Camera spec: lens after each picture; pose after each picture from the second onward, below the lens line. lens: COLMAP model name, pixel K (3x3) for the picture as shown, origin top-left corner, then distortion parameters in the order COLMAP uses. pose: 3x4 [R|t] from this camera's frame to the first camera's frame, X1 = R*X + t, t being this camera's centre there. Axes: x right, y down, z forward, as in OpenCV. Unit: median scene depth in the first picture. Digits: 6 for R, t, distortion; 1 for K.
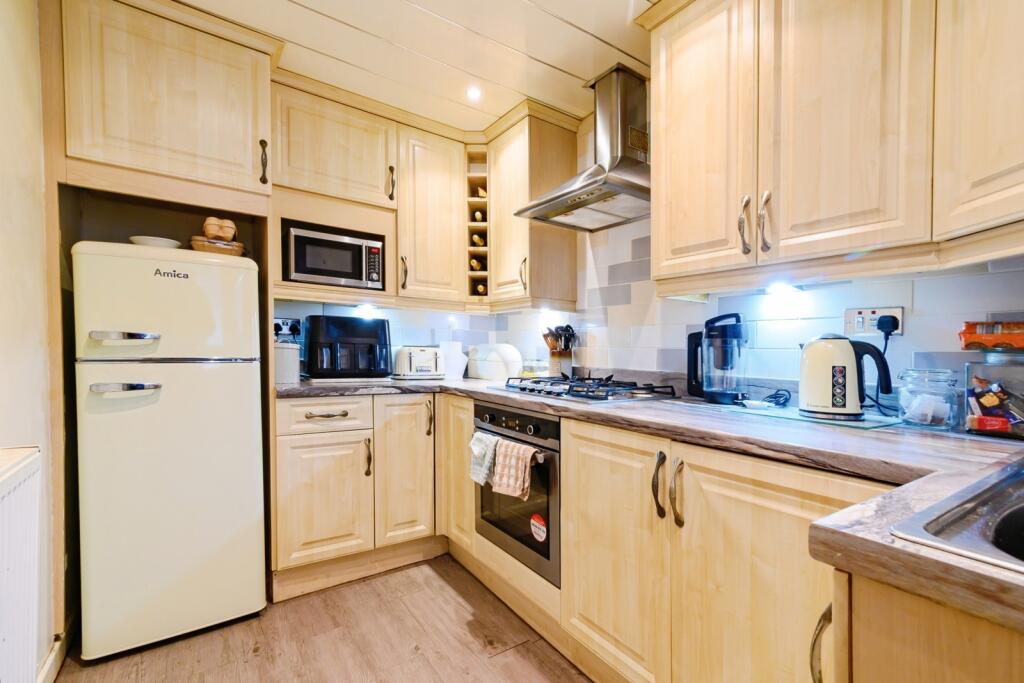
lens RADIAL K [[458.3, 0, 517.8], [0, 458.3, 357.4], [0, 0, 1]] dist [0.023353, 0.000044]
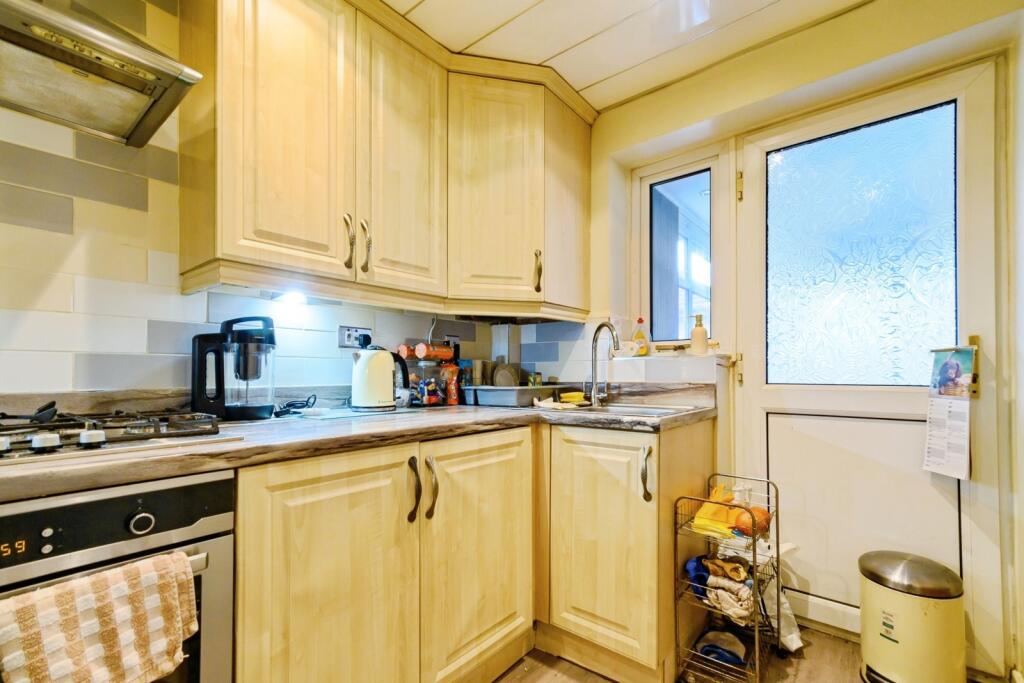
lens RADIAL K [[458.3, 0, 517.8], [0, 458.3, 357.4], [0, 0, 1]] dist [0.023353, 0.000044]
pose [[-0.269167, 0.013931, 0.962993, -0.635492], [0.011700, 0.999869, -0.011195, -0.000258], [-0.963022, 0.008254, -0.269295, 0.909372]]
